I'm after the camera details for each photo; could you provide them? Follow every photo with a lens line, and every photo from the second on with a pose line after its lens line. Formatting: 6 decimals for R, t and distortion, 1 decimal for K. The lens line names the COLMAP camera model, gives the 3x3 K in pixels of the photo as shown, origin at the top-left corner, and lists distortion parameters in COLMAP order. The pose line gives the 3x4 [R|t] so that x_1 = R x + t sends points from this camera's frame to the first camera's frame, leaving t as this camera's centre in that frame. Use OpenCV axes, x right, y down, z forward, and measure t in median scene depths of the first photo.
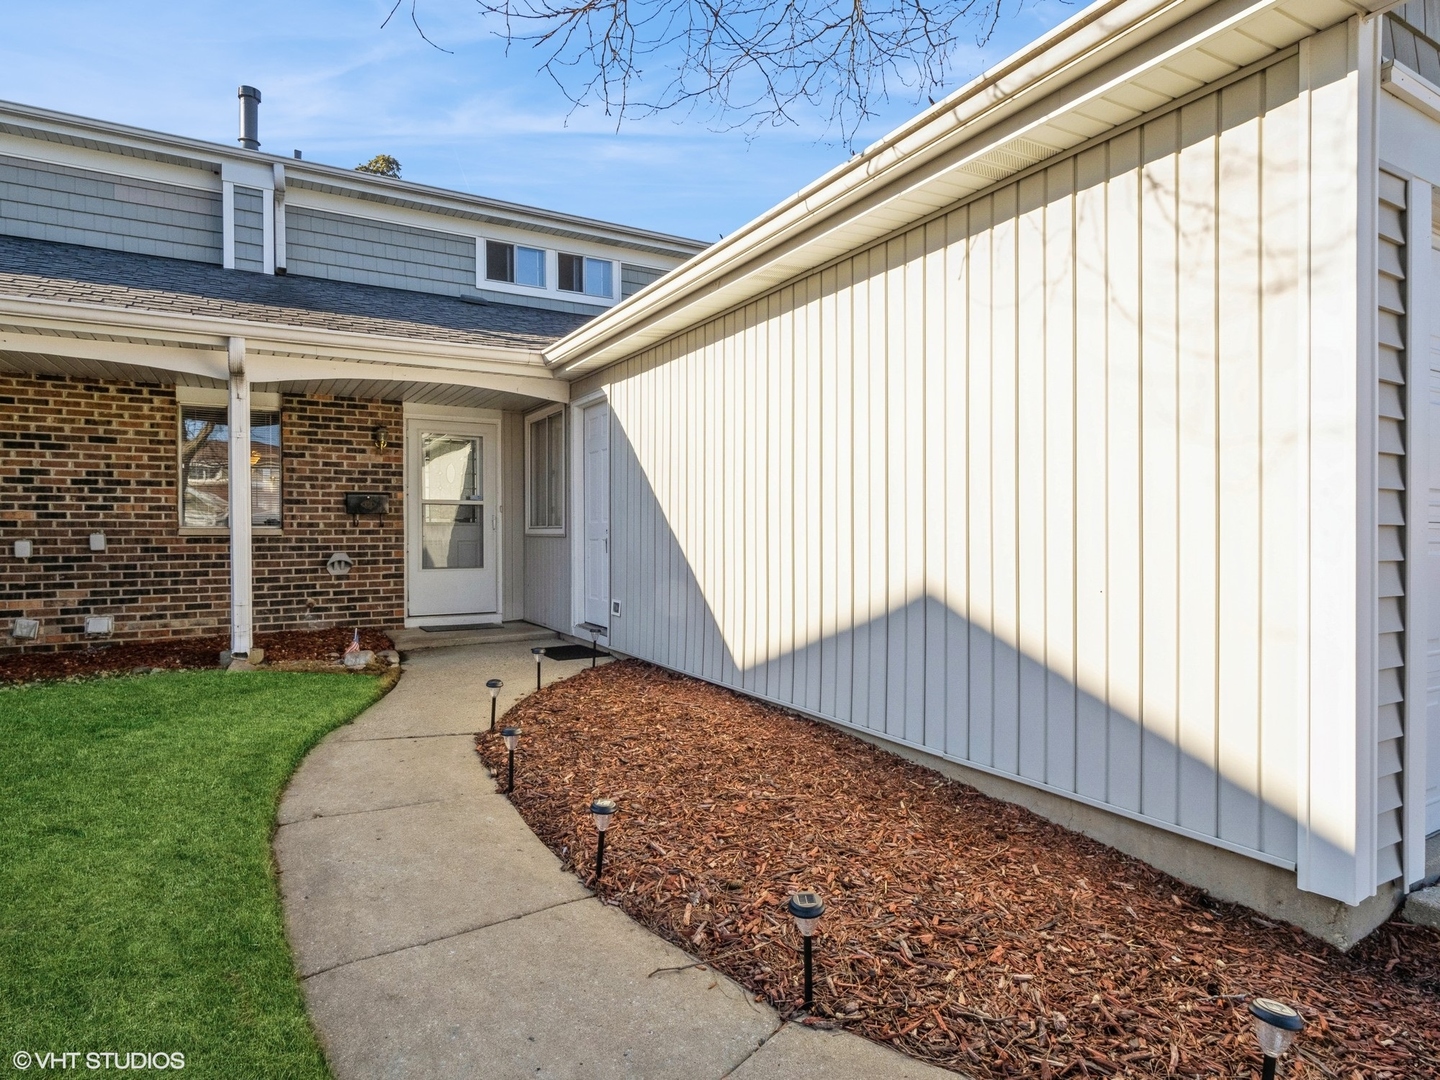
lens RADIAL K [[821.2, 0, 715.4], [0, 821.2, 508.9], [0, 0, 1]] dist [0.000562, -0.000173]
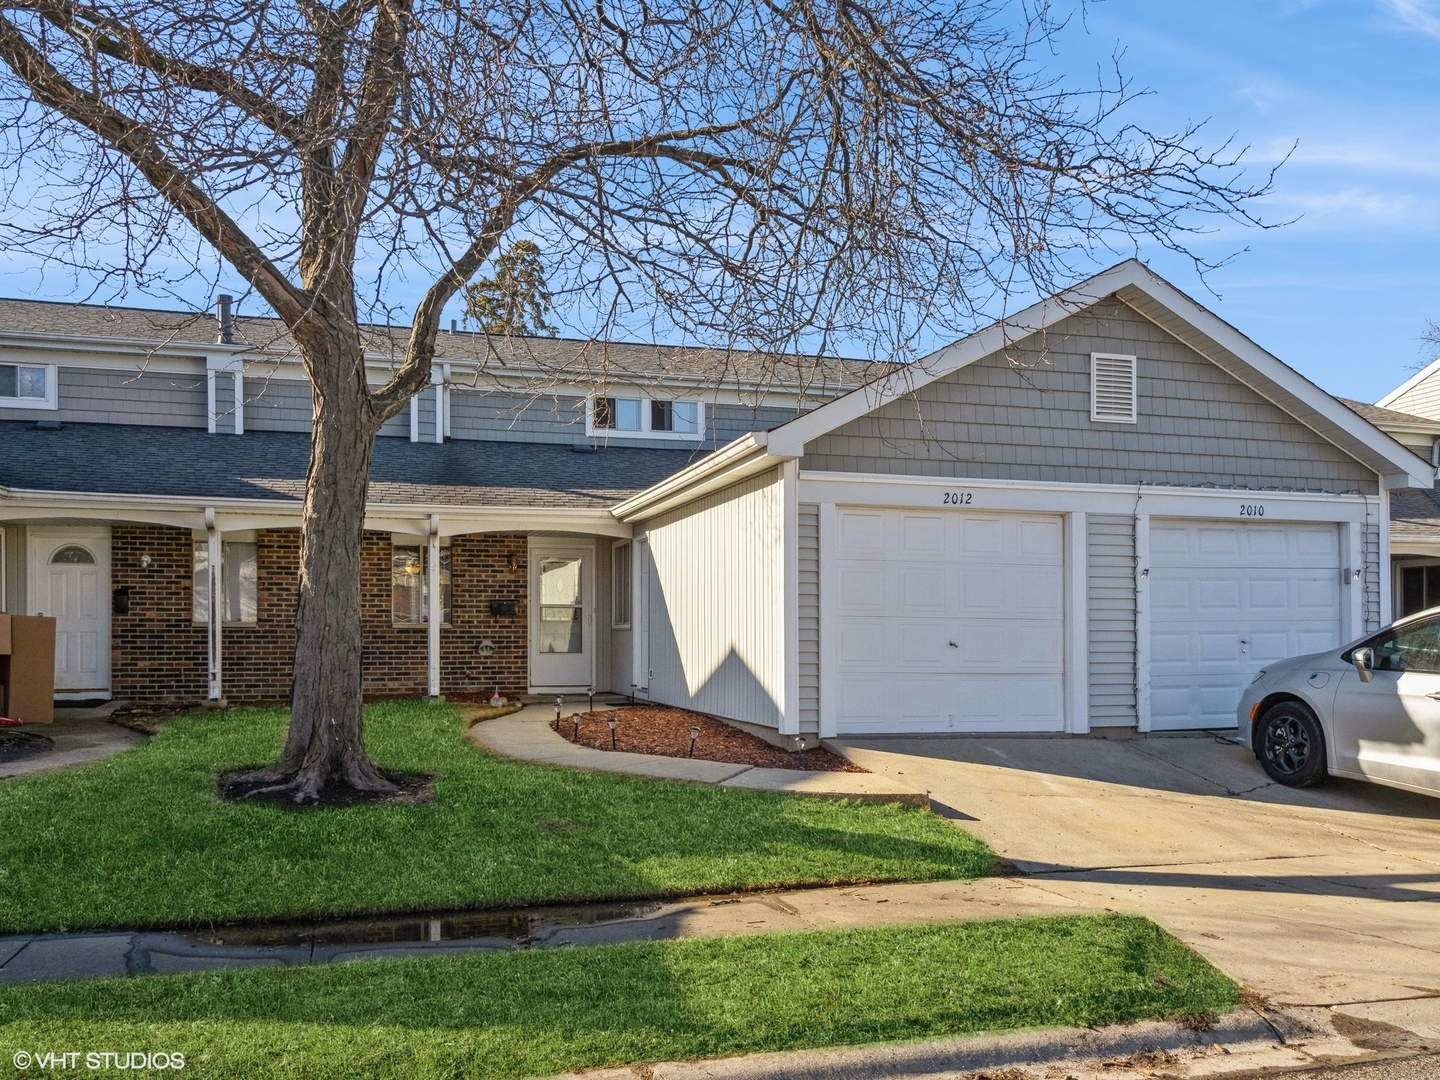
lens RADIAL K [[1181.7, 0, 720.0], [0, 1181.7, 540.0], [0, 0, 1]] dist [-0.003399, -0.000562]
pose [[0.975213, -0.016137, -0.220680, 0.436733], [0.004130, 0.998491, -0.054763, -0.009740], [0.221231, 0.052494, 0.973808, -1.015343]]
